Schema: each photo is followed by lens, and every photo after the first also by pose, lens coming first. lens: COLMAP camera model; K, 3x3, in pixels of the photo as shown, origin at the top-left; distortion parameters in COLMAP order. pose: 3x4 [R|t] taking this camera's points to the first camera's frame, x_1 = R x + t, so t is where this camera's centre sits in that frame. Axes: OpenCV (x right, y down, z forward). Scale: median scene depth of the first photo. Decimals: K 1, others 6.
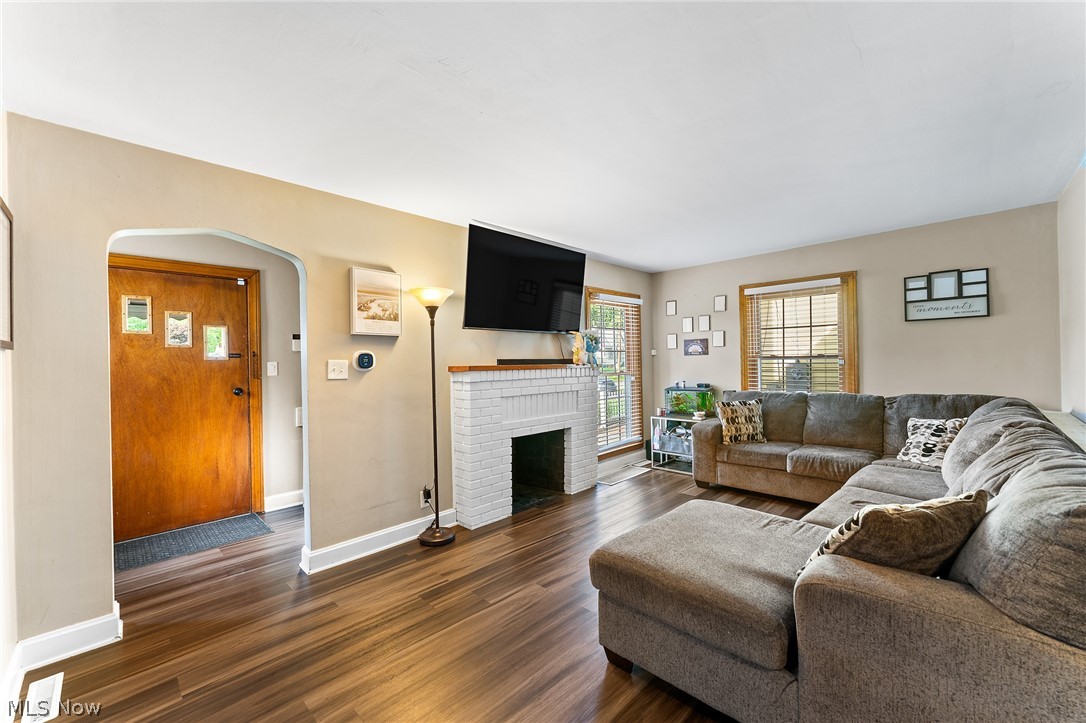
lens RADIAL K [[430.6, 0, 542.2], [0, 430.6, 360.3], [0, 0, 1]] dist [0.001102, -0.000001]
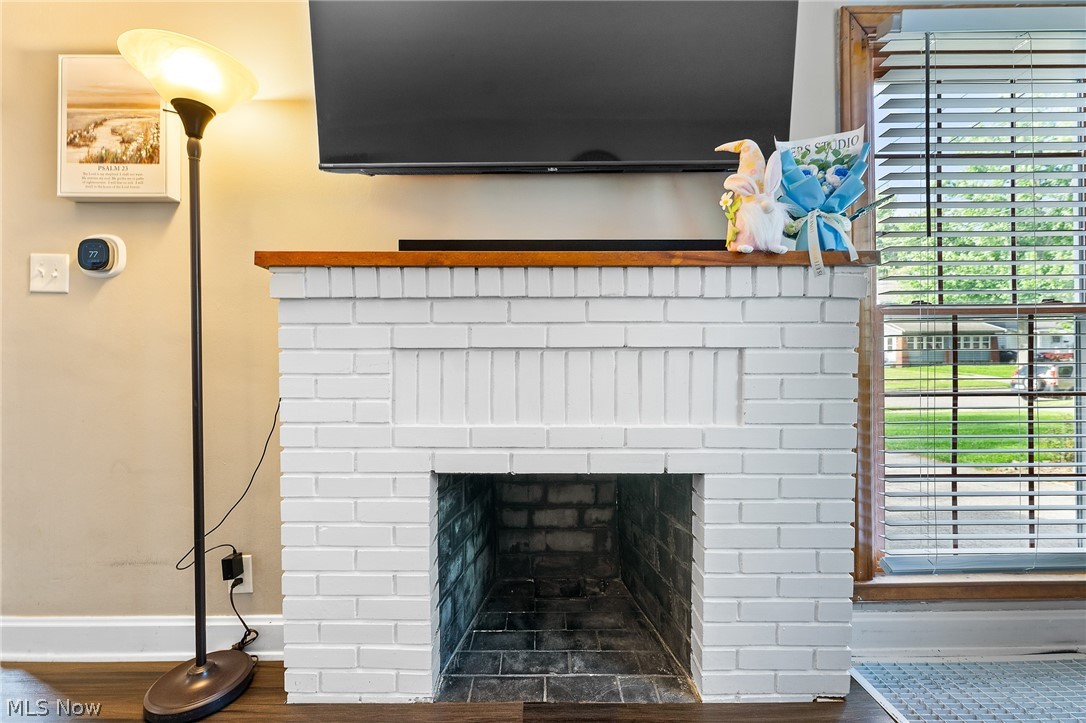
lens RADIAL K [[430.6, 0, 542.2], [0, 430.6, 360.3], [0, 0, 1]] dist [0.001102, -0.000001]
pose [[0.702902, 0.011714, -0.711190, 0.267895], [-0.008073, 0.999931, 0.008490, 0.106949], [0.711241, -0.000226, 0.702948, 0.986582]]
